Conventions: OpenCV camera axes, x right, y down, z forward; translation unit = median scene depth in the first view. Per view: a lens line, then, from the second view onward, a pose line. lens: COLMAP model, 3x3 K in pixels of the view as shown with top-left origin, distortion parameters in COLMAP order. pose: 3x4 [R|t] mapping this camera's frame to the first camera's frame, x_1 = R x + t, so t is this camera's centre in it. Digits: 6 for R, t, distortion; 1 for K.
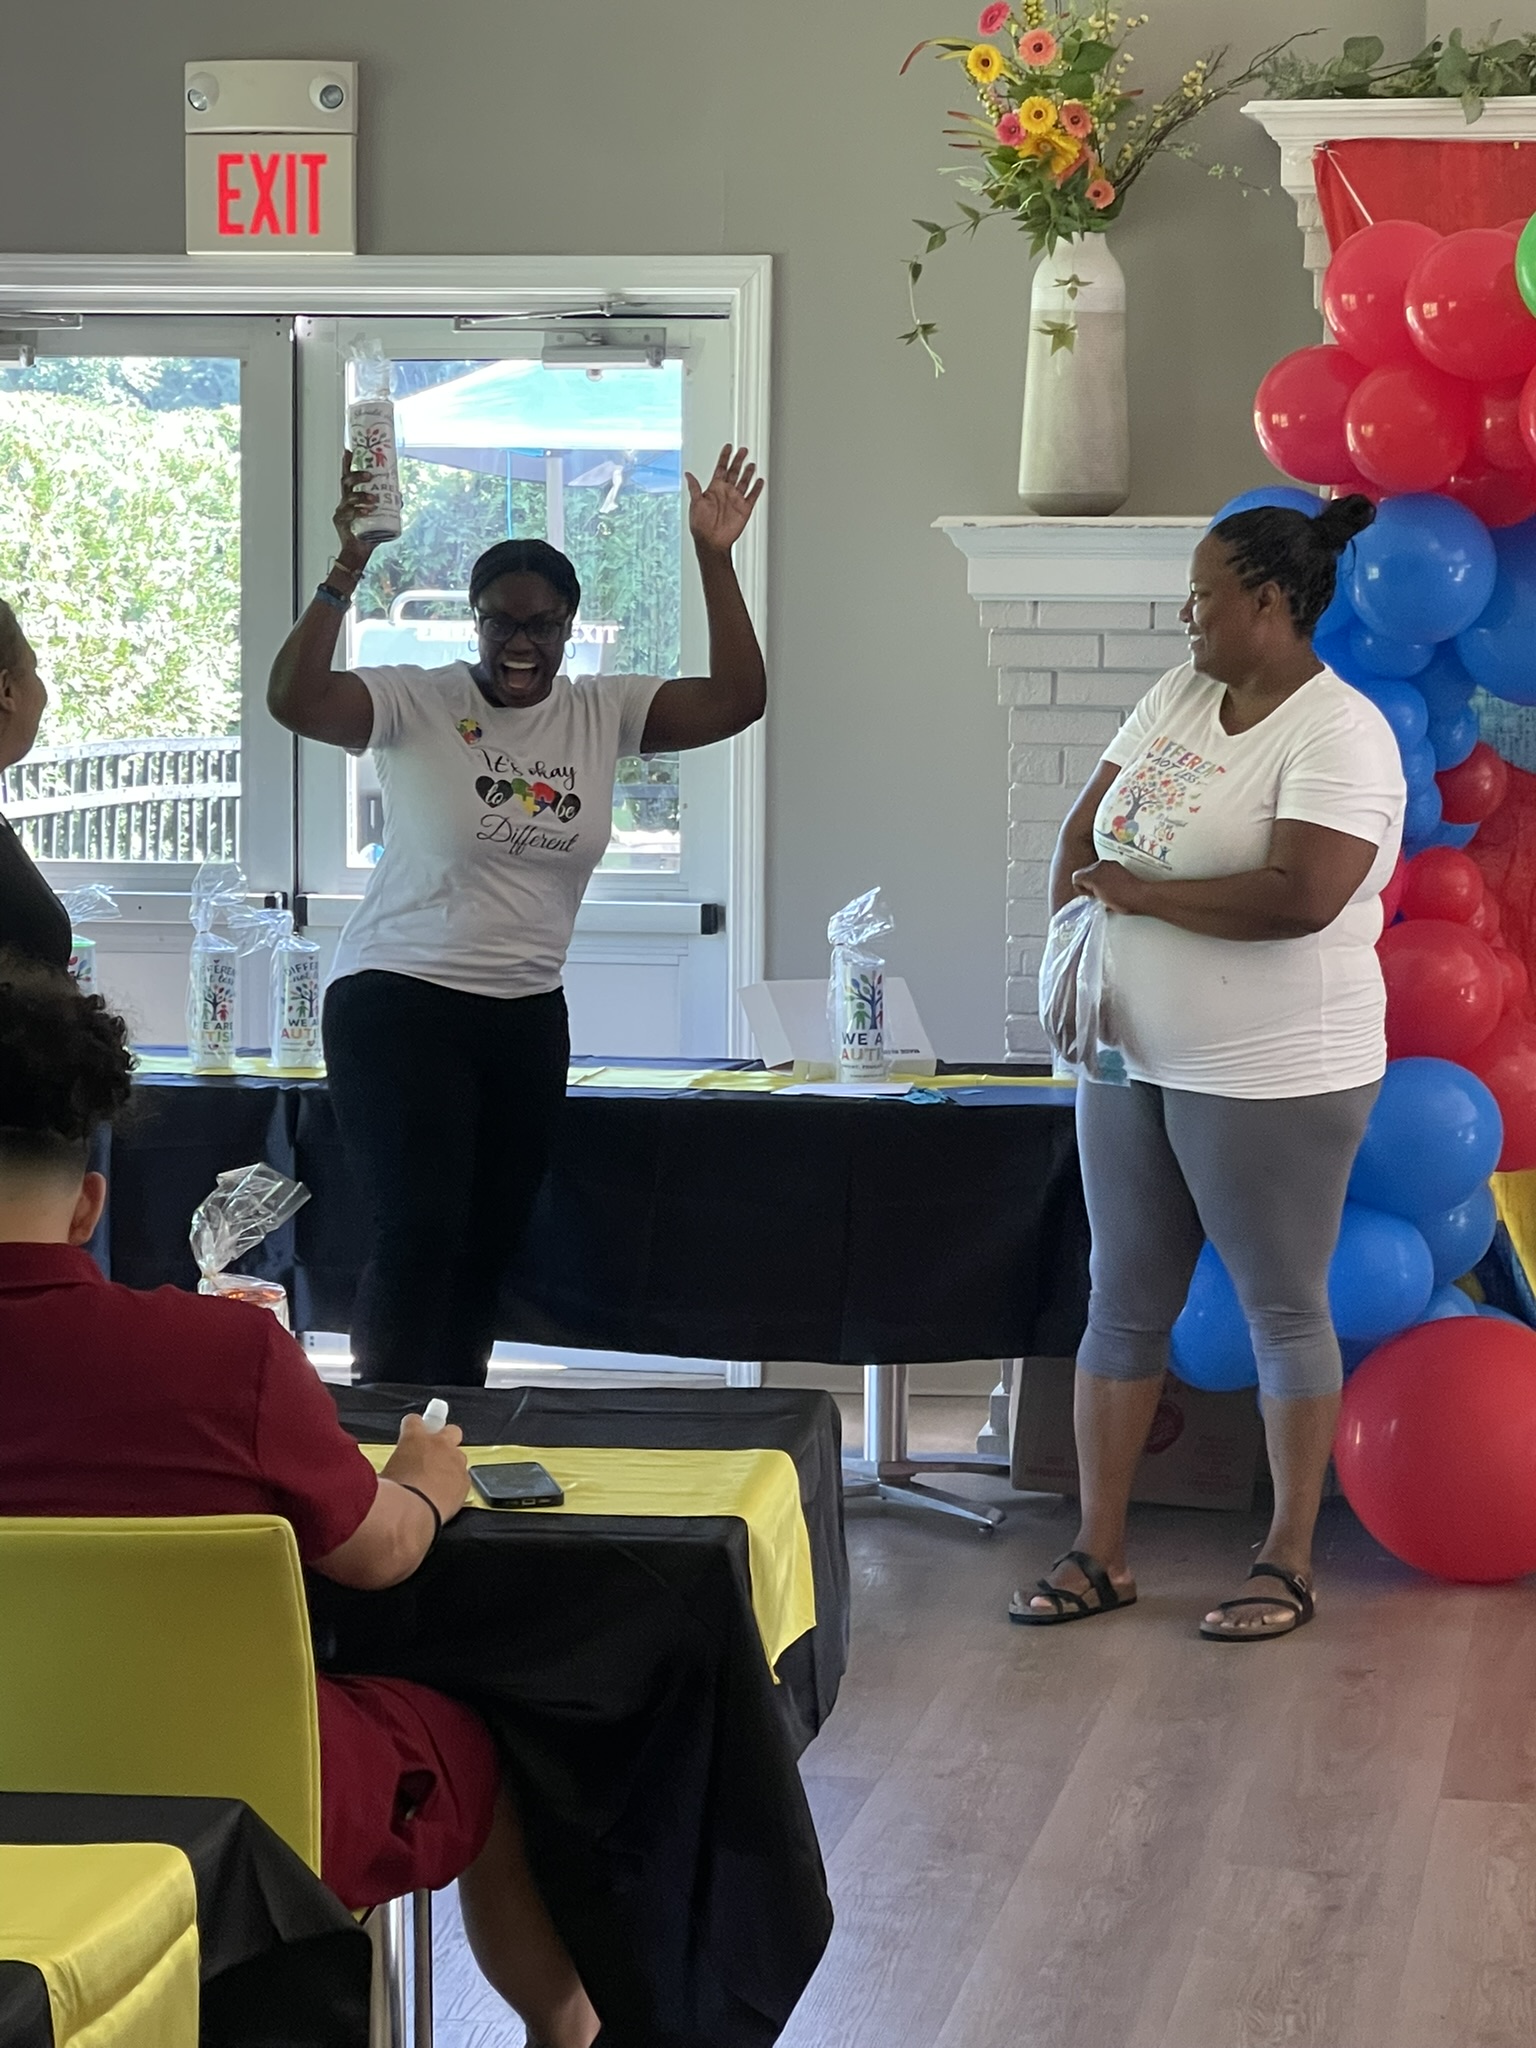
lens RADIAL K [[5042.8, 0, 719.2], [0, 5042.8, 1098.4], [0, 0, 1]] dist [0.177021, 0.000000]
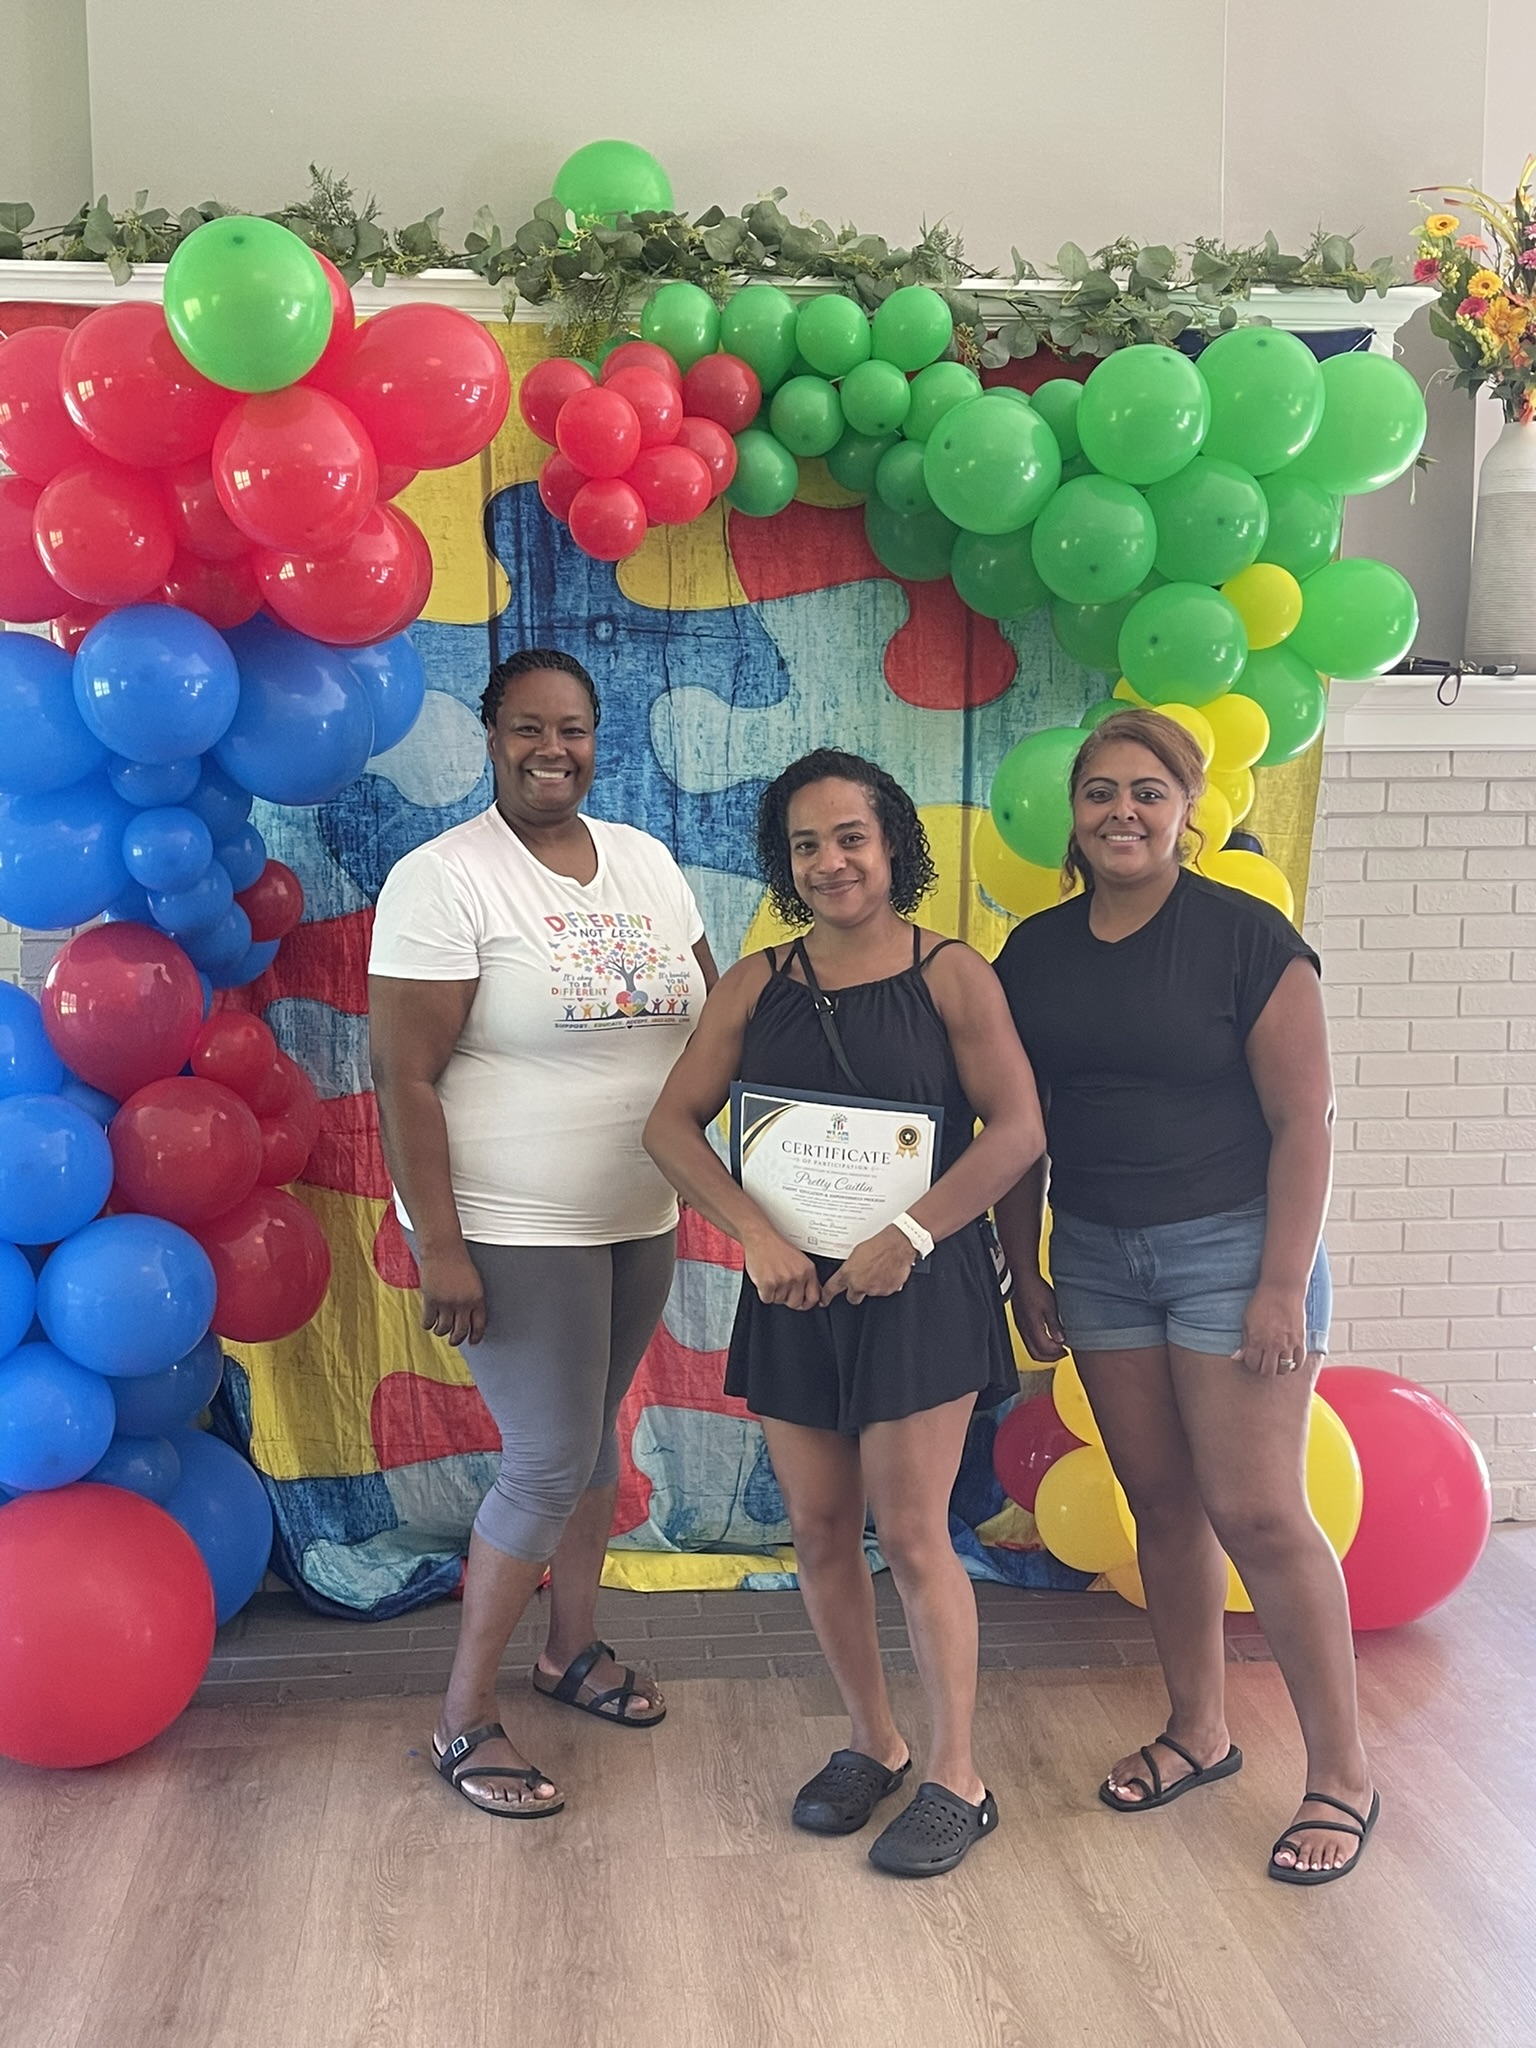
lens RADIAL K [[2318.2, 0, 752.9], [0, 2318.2, 1030.0], [0, 0, 1]] dist [0.033842, 0.000000]
pose [[0.963895, -0.047453, 0.262021, 0.138755], [0.045378, 0.998872, 0.013969, -0.043121], [-0.262389, -0.001574, 0.964961, 0.511285]]
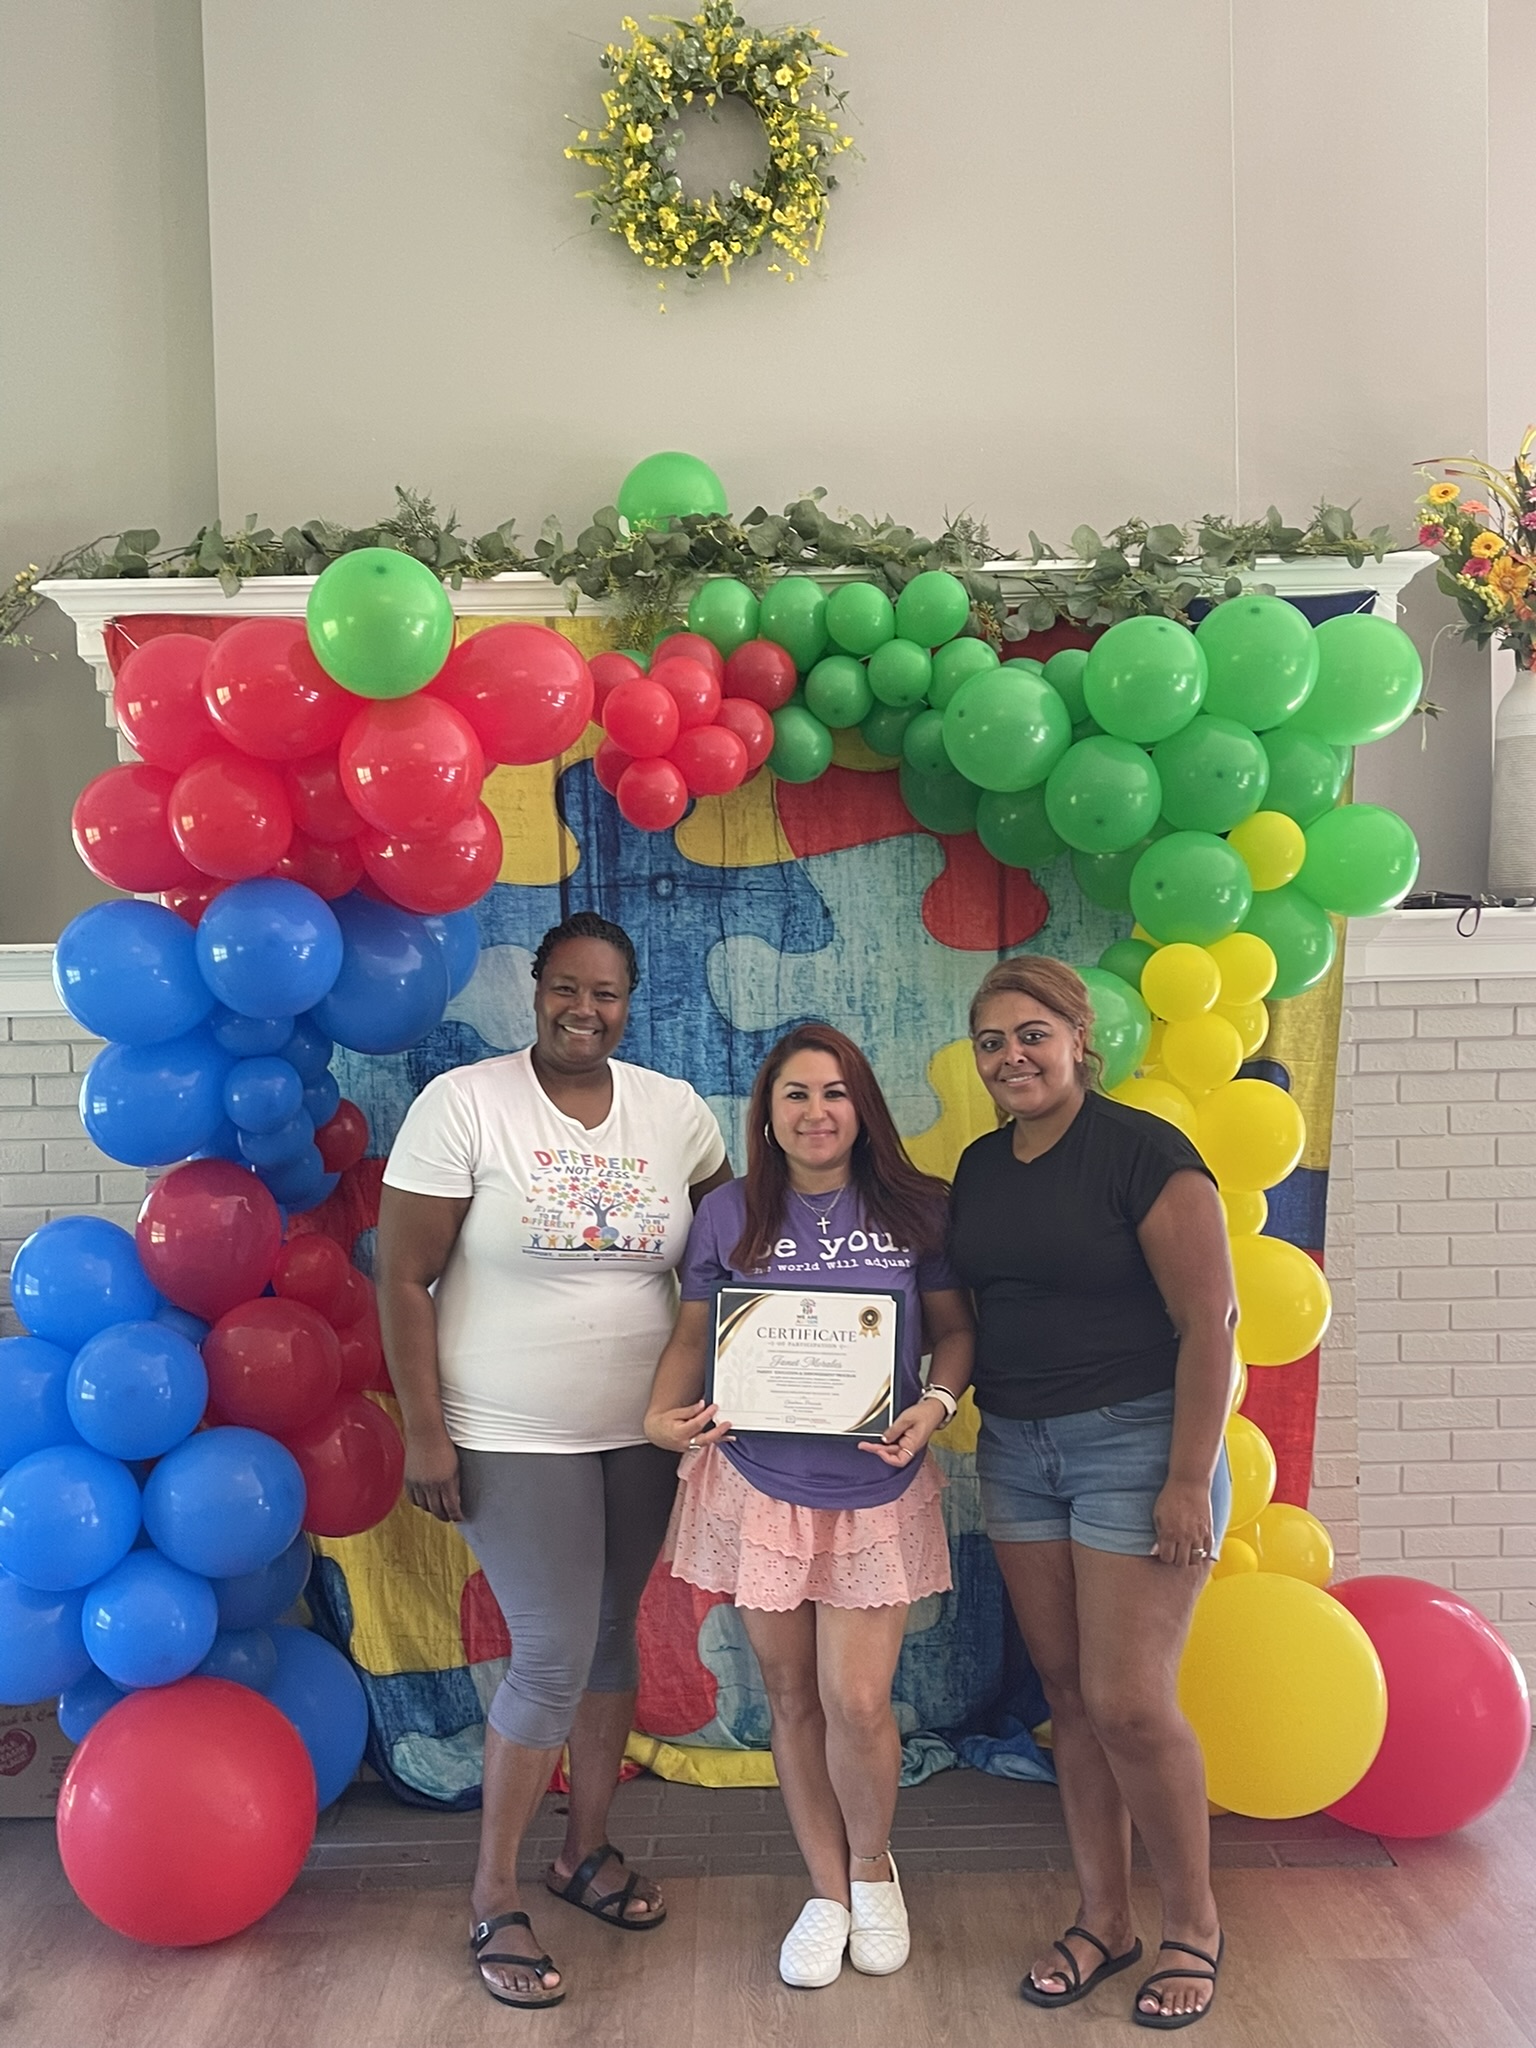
lens RADIAL K [[2159.0, 0, 747.8], [0, 2159.0, 1061.2], [0, 0, 1]] dist [0.032725, 0.000000]
pose [[0.984433, -0.043046, 0.170405, 0.172829], [0.055464, 0.996088, -0.068792, -0.046353], [-0.166777, 0.077172, 0.982970, 0.501419]]
